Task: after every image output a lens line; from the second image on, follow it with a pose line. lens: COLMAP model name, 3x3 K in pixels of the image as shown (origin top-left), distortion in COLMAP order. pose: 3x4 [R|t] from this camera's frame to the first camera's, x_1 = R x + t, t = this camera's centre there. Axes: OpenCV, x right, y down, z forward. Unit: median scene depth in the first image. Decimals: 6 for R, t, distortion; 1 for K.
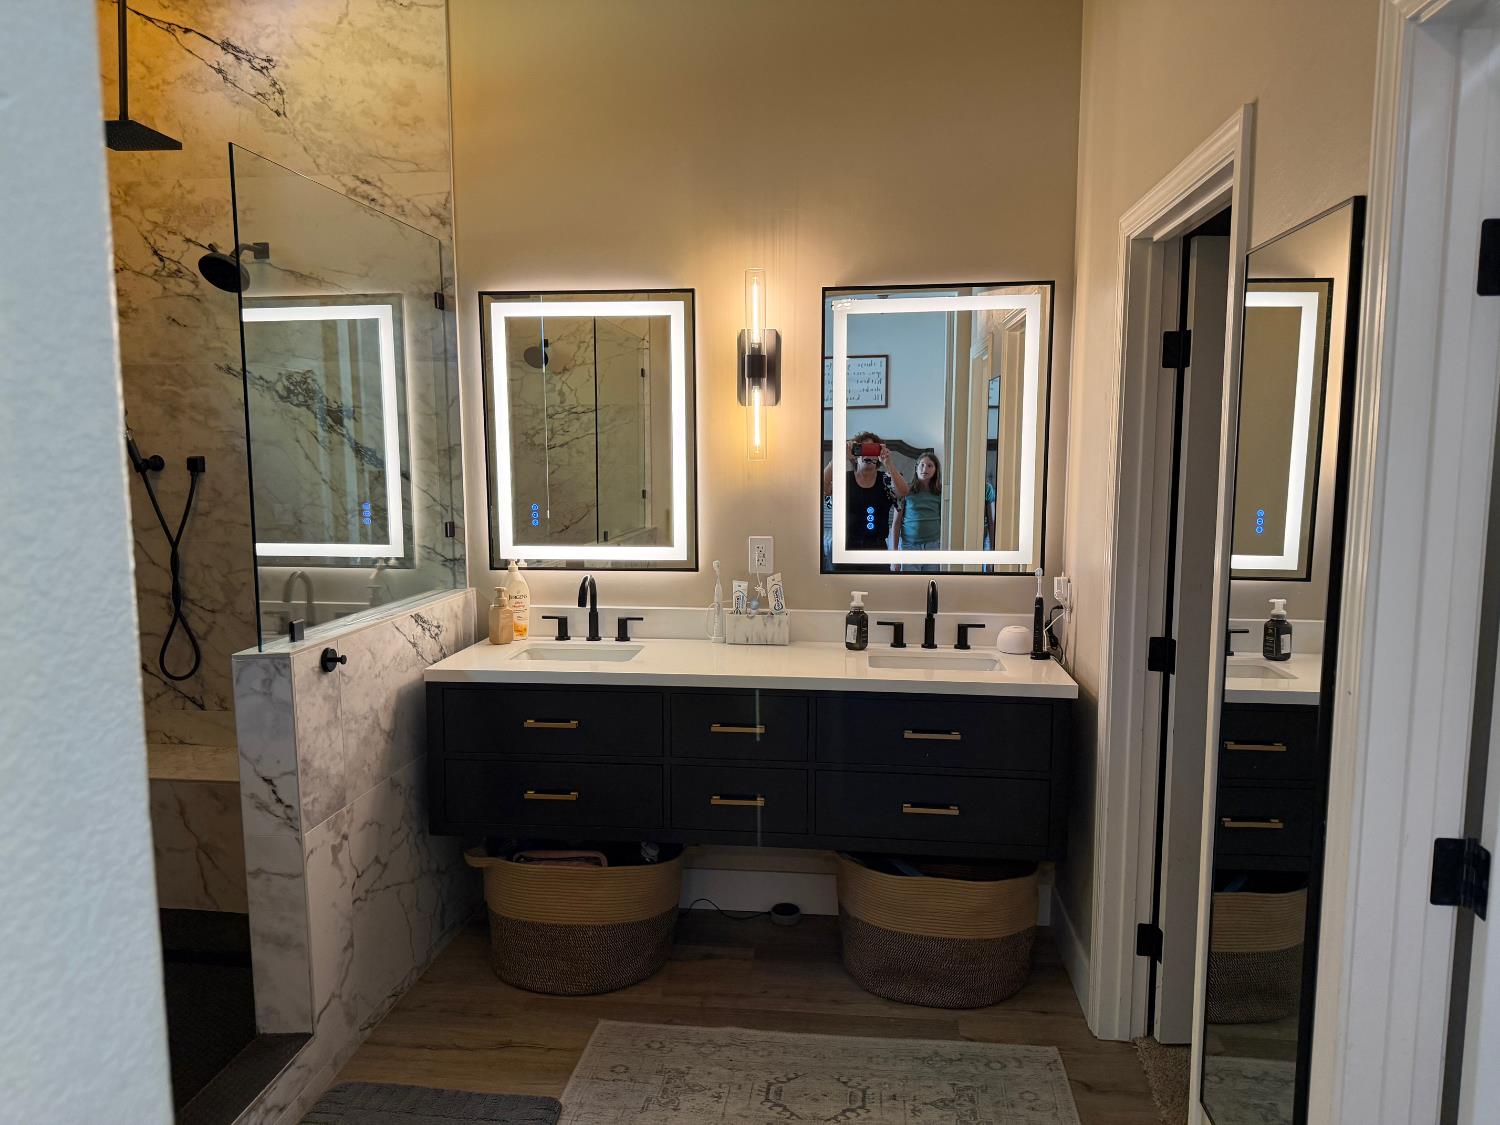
lens RADIAL K [[1054.4, 0, 757.0], [0, 1054.4, 572.1], [0, 0, 1]] dist [0.093056, -0.130623]
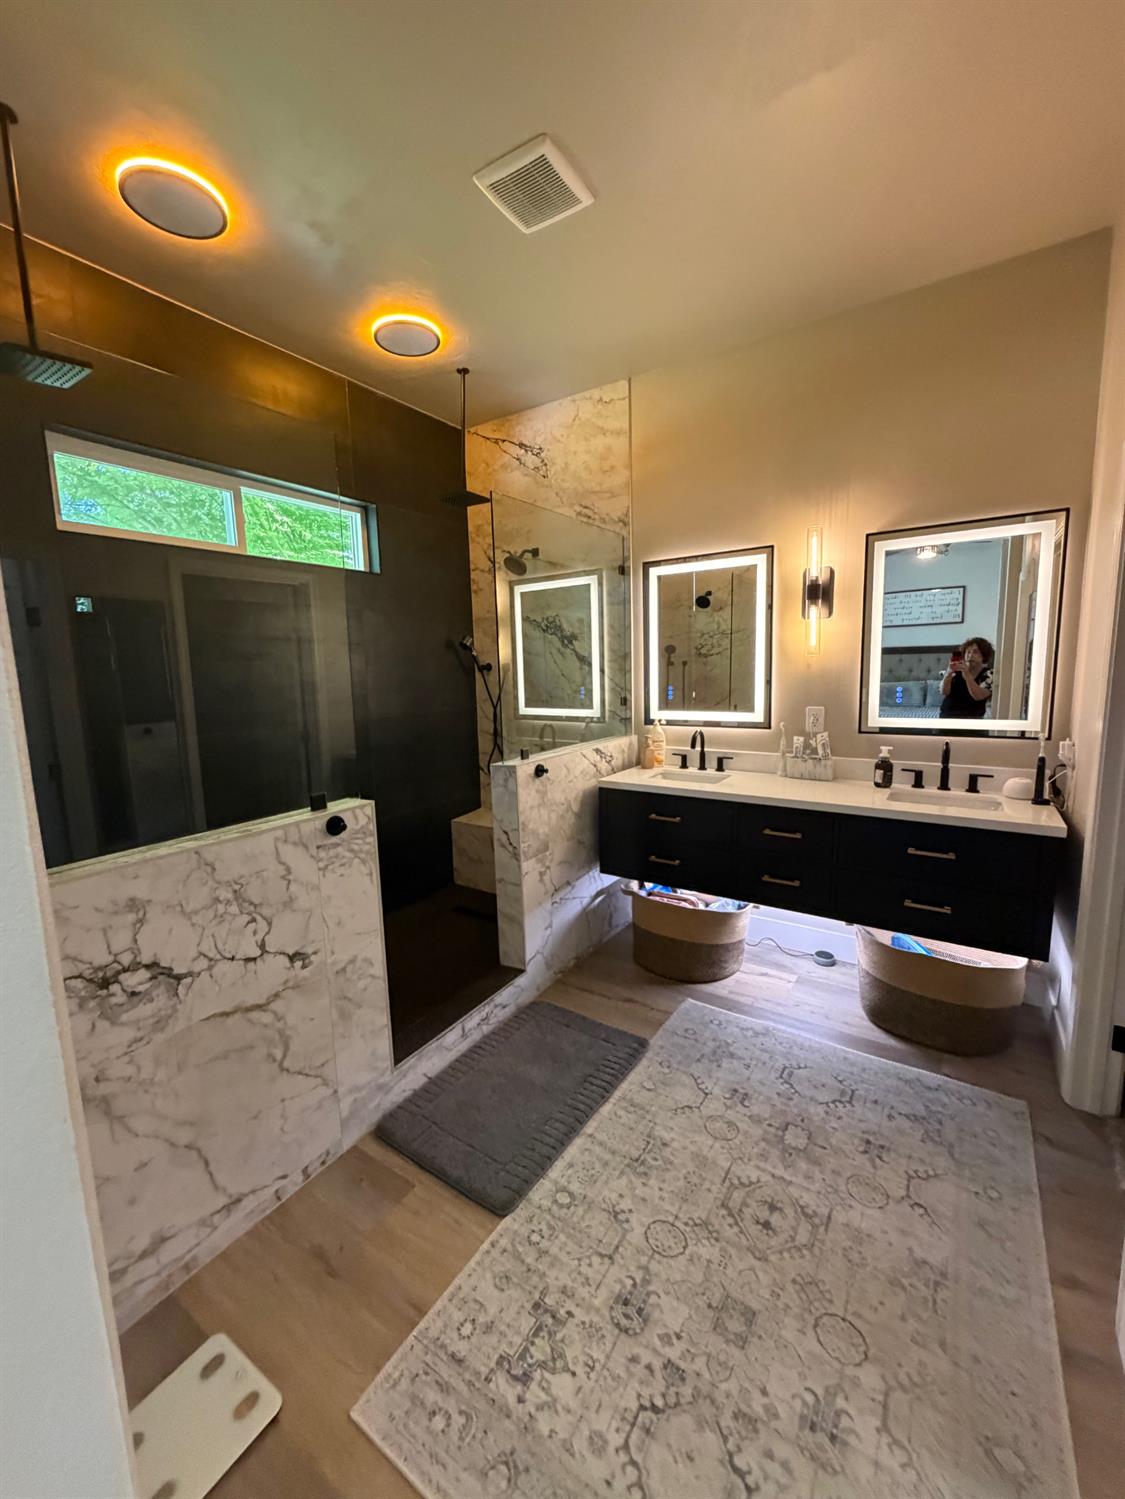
lens RADIAL K [[597.9, 0, 563.8], [0, 597.9, 745.9], [0, 0, 1]] dist [0.001061, 0.000251]
pose [[0.887798, 0.041386, -0.458368, 0.079811], [-0.029667, 0.999023, 0.032741, 0.003949], [0.459275, -0.015469, 0.888159, 0.085744]]
